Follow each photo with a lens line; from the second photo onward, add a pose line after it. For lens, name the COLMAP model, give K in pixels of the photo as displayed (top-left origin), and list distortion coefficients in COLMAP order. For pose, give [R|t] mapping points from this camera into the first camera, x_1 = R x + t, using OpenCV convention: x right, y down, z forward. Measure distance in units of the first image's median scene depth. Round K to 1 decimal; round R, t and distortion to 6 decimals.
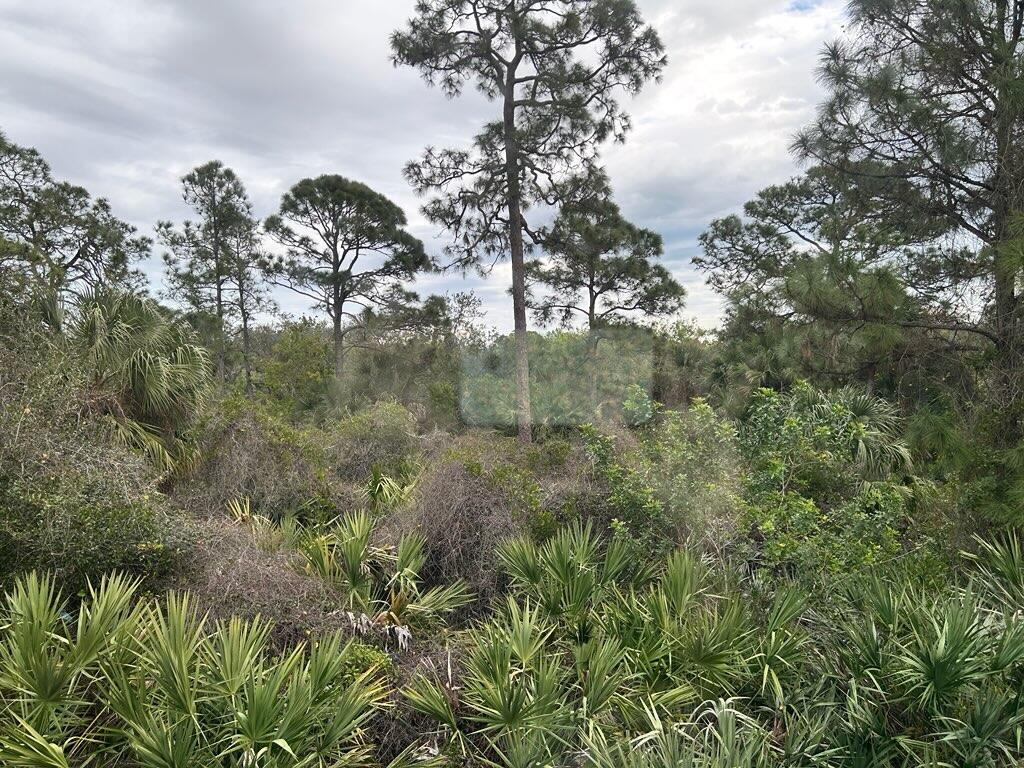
lens RADIAL K [[771.4, 0, 503.3], [0, 771.4, 385.2], [0, 0, 1]] dist [0.060861, -0.063980]
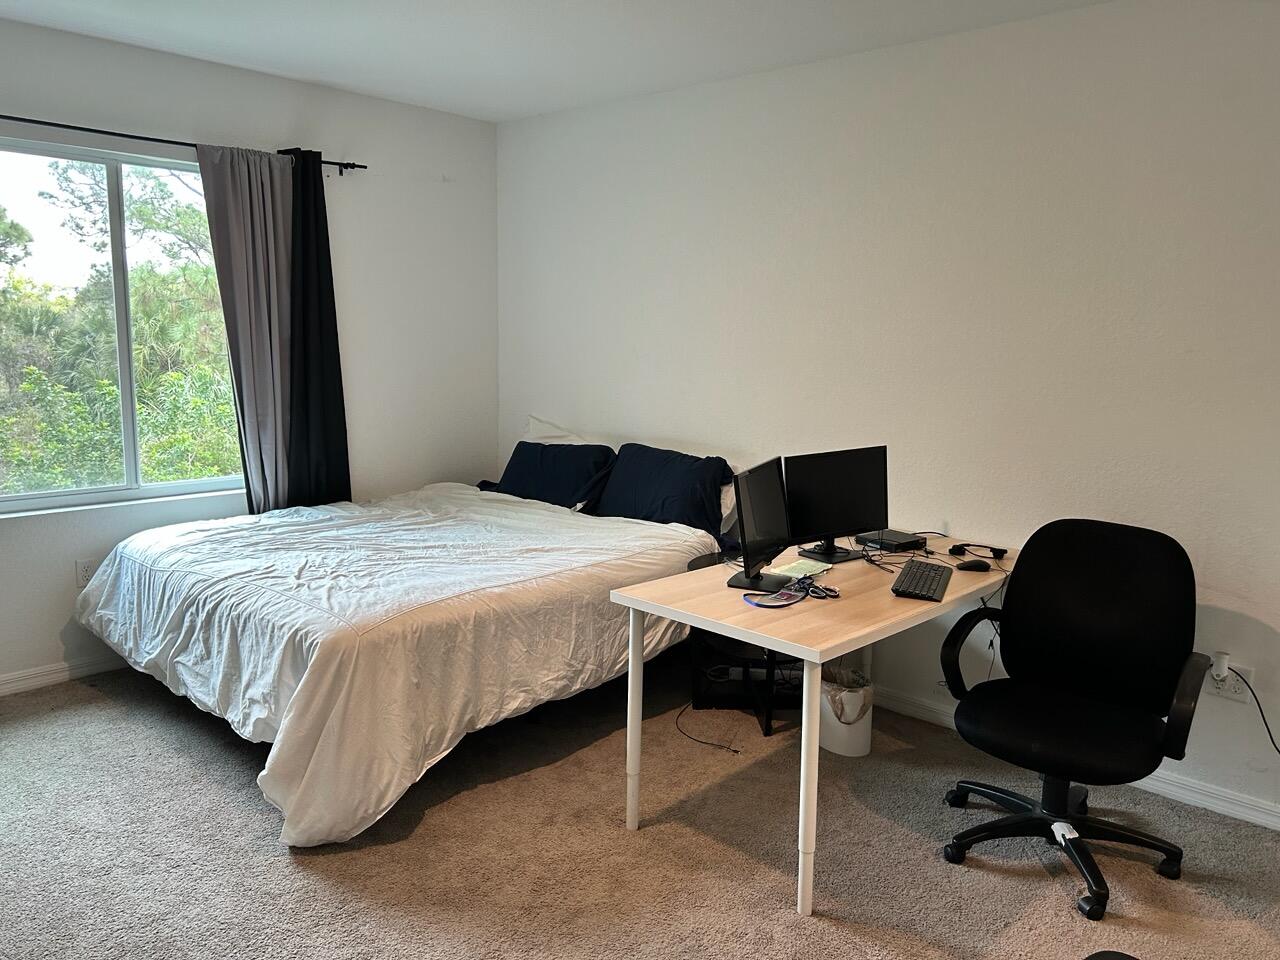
lens RADIAL K [[964.3, 0, 641.1], [0, 964.3, 479.1], [0, 0, 1]] dist [0.060861, -0.063980]
pose [[0.697227, -0.069347, 0.713489, -0.047603], [-0.018213, 0.993275, 0.114339, -0.003951], [-0.716619, -0.092715, 0.691275, -0.110944]]
